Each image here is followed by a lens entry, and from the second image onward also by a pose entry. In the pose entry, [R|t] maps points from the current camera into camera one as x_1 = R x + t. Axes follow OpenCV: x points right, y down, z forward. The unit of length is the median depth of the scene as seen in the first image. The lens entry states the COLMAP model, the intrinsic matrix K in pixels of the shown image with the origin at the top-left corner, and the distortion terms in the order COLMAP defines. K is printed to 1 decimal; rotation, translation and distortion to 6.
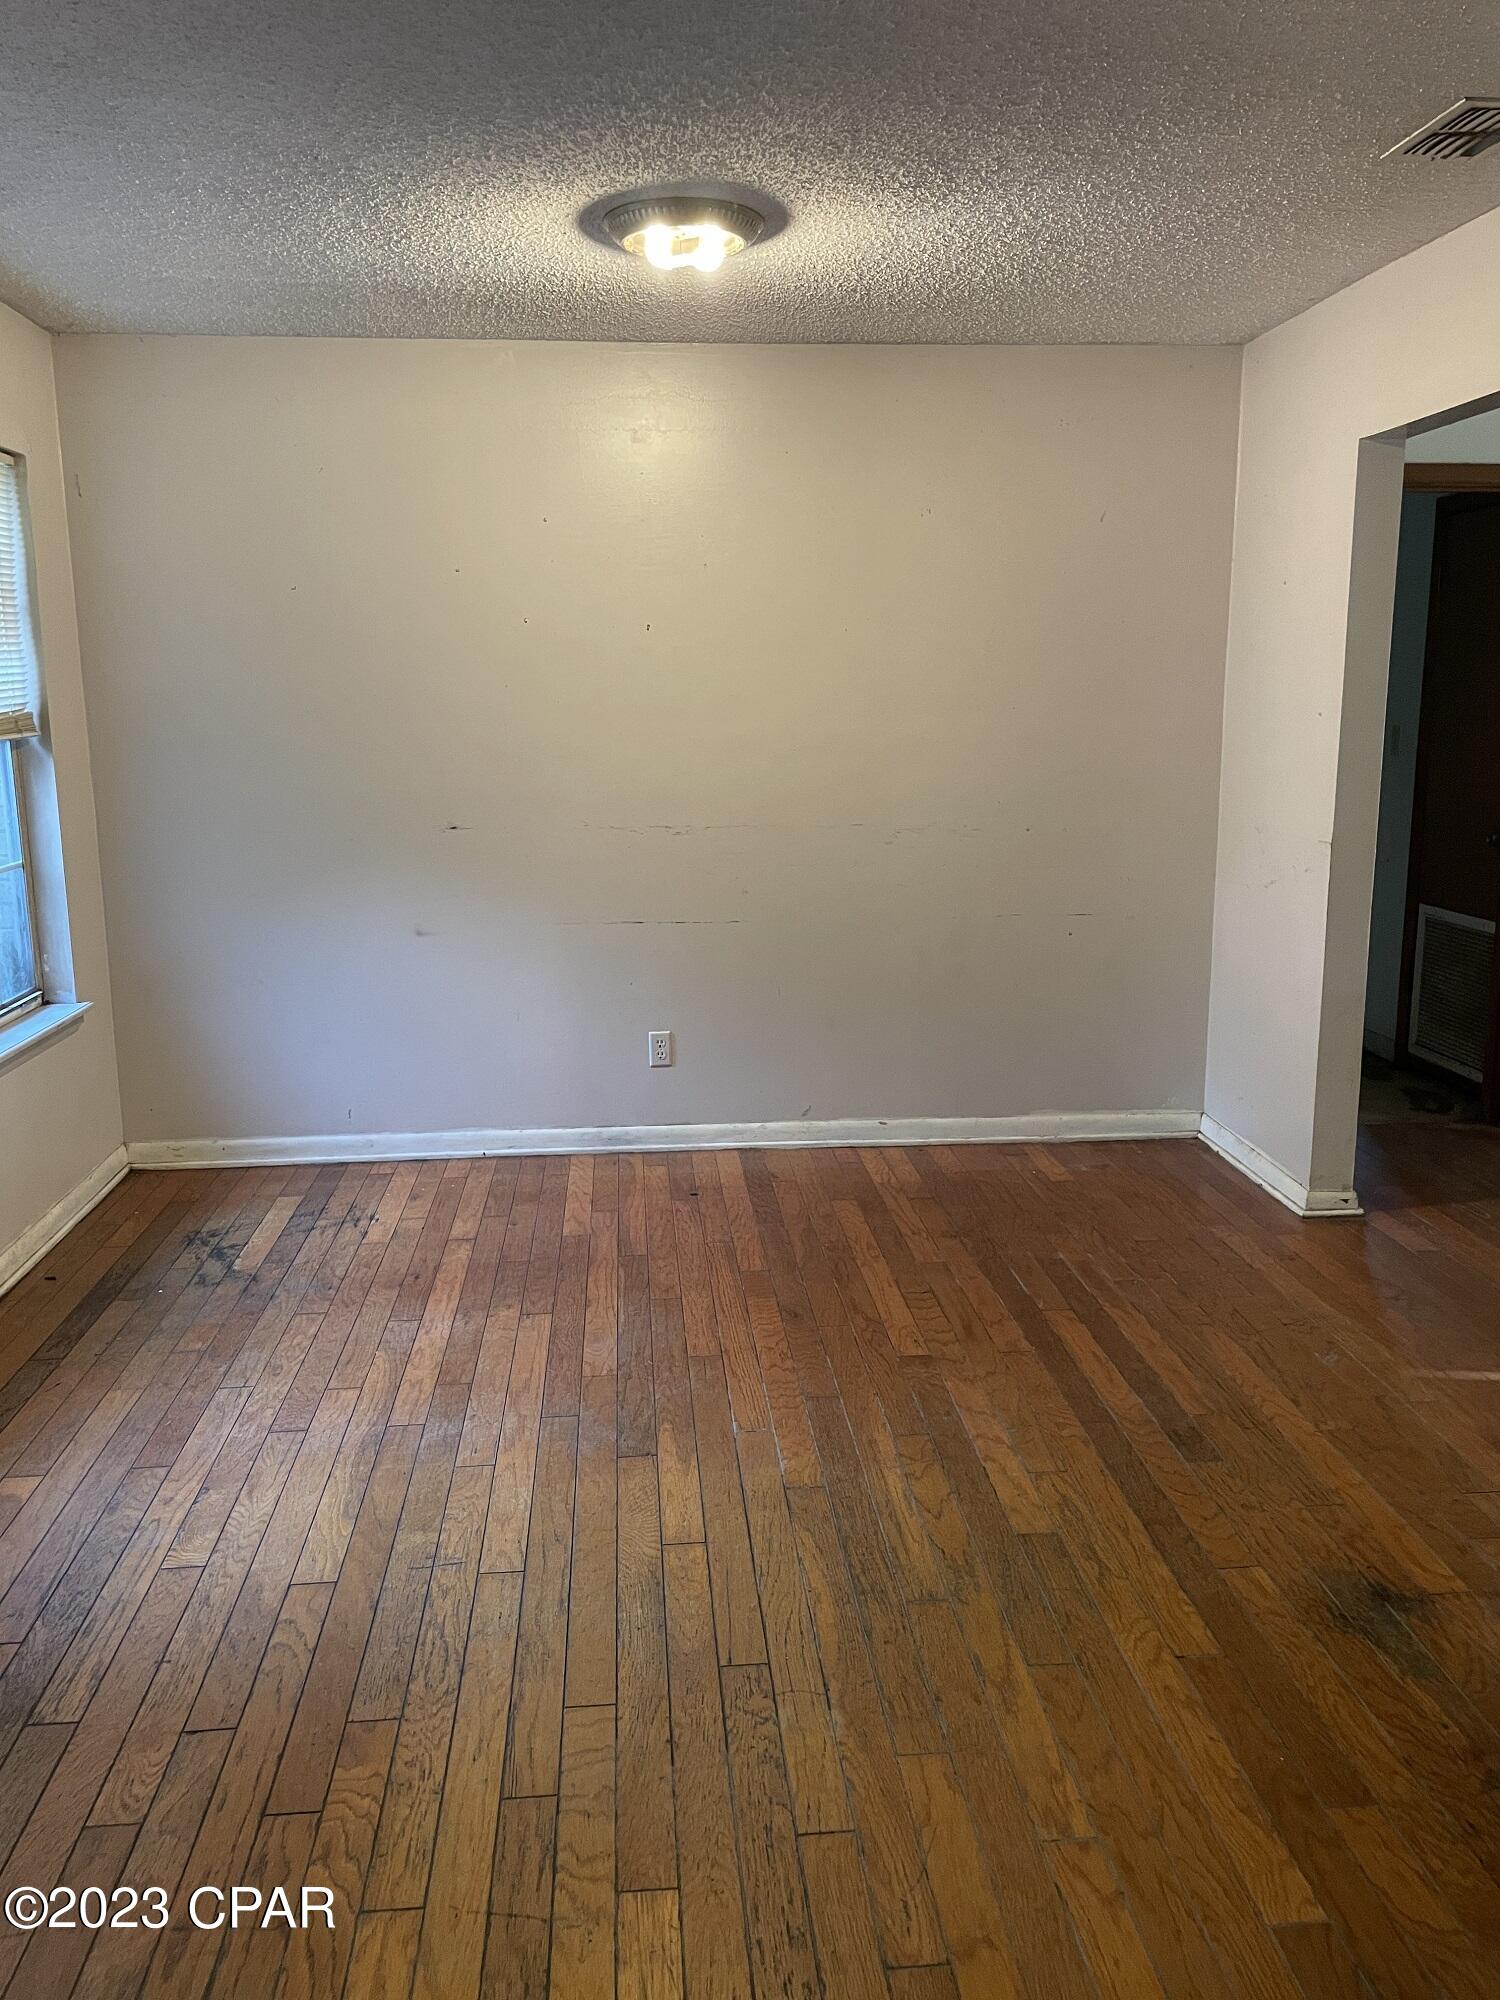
lens RADIAL K [[1521.5, 0, 741.1], [0, 1521.5, 1002.6], [0, 0, 1]] dist [-0.005275, -0.005284]
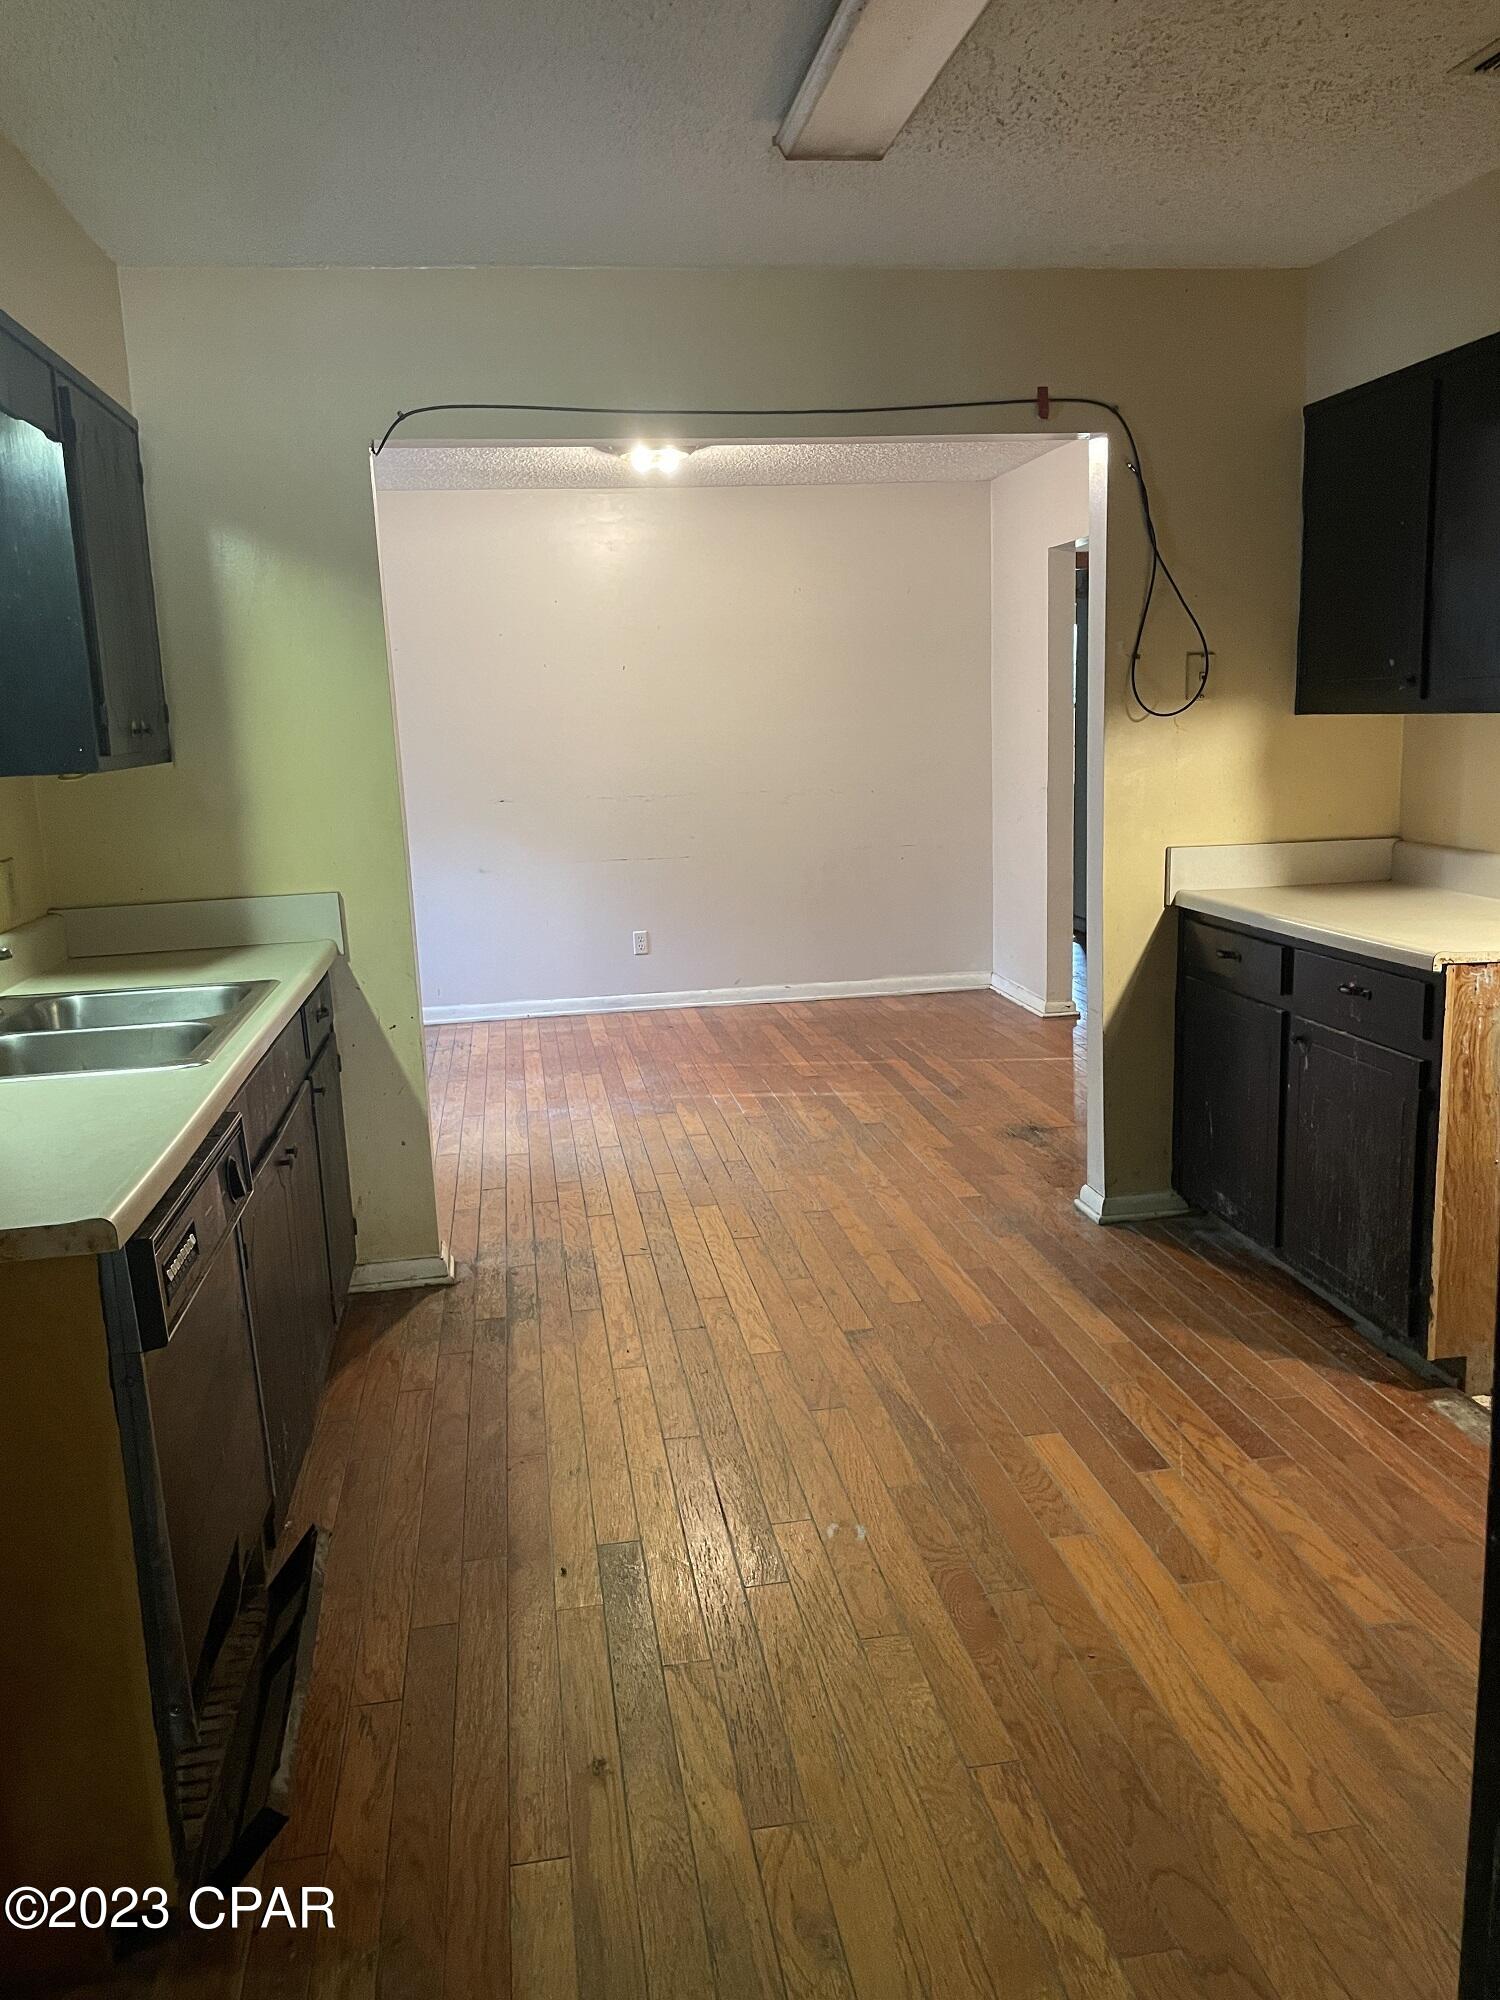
lens RADIAL K [[1521.5, 0, 759.1], [0, 1521.5, 1003.4], [0, 0, 1]] dist [-0.005275, -0.005284]
pose [[0.996025, -0.041325, 0.078910, -0.089082], [0.042067, 0.999085, -0.007758, 0.166668], [-0.078517, 0.011047, 0.996852, -0.824453]]
